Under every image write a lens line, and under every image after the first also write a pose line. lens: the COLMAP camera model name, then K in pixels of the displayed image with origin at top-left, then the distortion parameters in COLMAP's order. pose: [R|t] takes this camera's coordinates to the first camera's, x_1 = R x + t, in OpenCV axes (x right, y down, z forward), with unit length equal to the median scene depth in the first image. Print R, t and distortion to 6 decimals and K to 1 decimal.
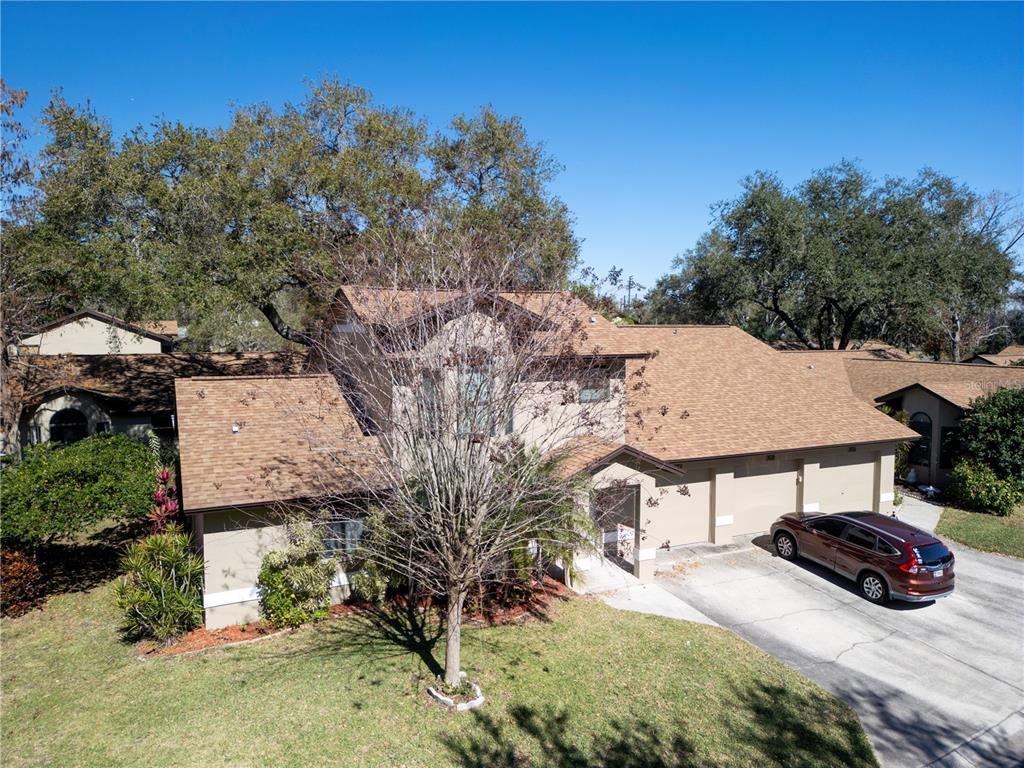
lens RADIAL K [[704.9, 0, 515.7], [0, 704.9, 373.8], [0, 0, 1]] dist [0.072650, -0.070303]
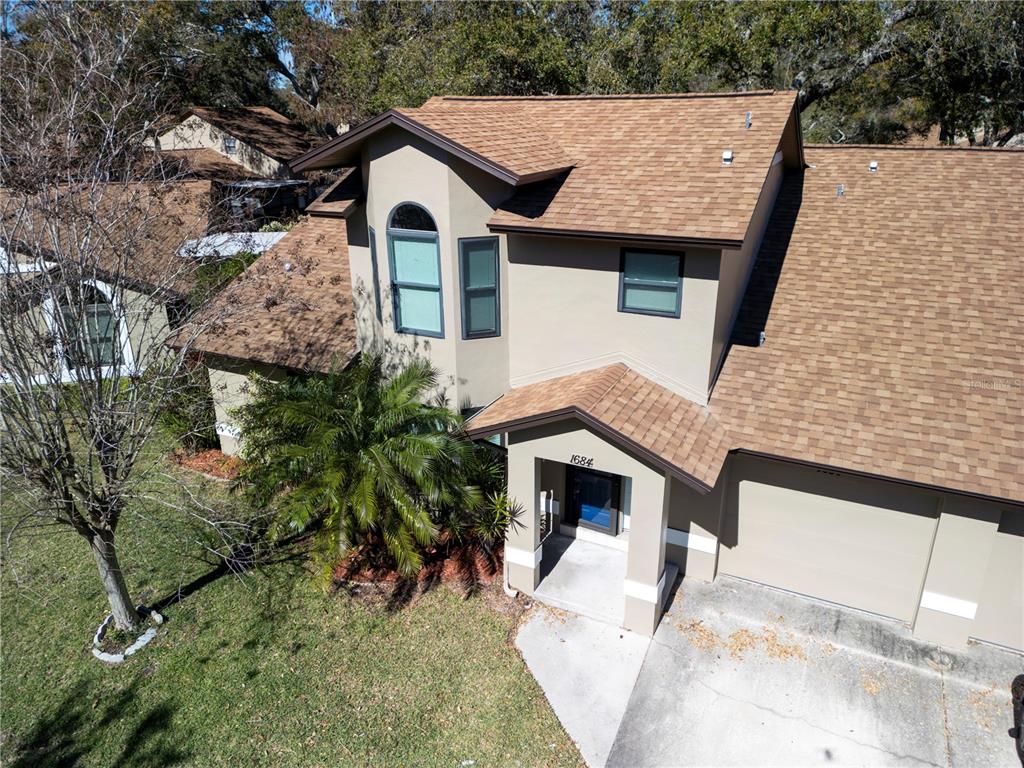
lens RADIAL K [[704.9, 0, 515.7], [0, 704.9, 373.8], [0, 0, 1]] dist [0.072650, -0.070303]
pose [[0.628941, 0.273675, -0.727692, 0.520023], [-0.051690, 0.948643, 0.312096, -0.095958], [0.775733, -0.158676, 0.610787, 0.621838]]
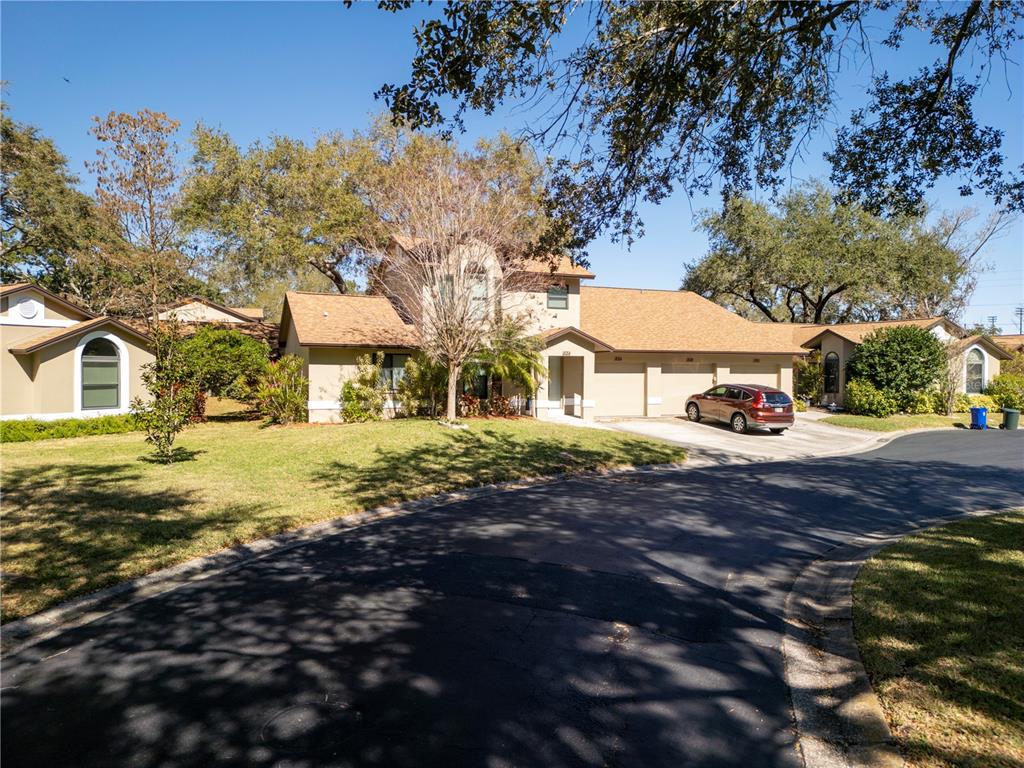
lens RADIAL K [[704.9, 0, 515.7], [0, 704.9, 373.8], [0, 0, 1]] dist [0.072650, -0.070303]
pose [[0.997949, 0.003746, -0.063897, 0.130262], [-0.007874, 0.997888, -0.064478, 0.302850], [0.063521, 0.064849, 0.995871, -0.533672]]
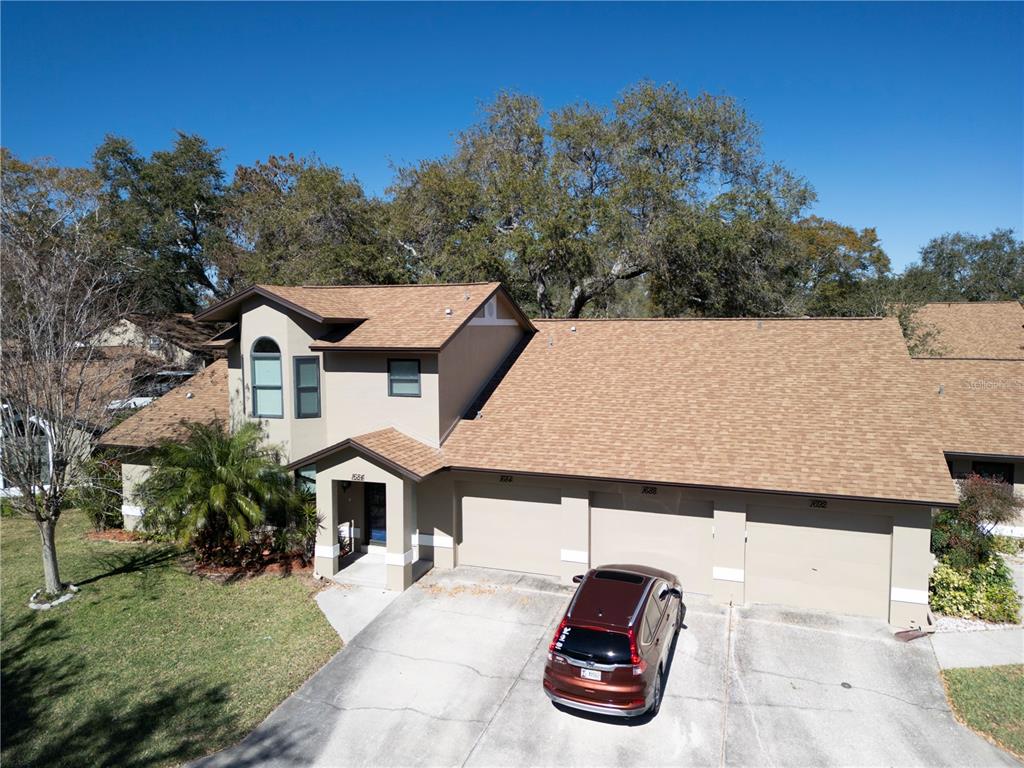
lens RADIAL K [[704.9, 0, 515.7], [0, 704.9, 373.8], [0, 0, 1]] dist [0.072650, -0.070303]
pose [[0.713421, 0.049185, -0.699008, 0.997142], [-0.047033, 0.998645, 0.022266, -0.022566], [0.699156, 0.016991, 0.714768, 0.452627]]
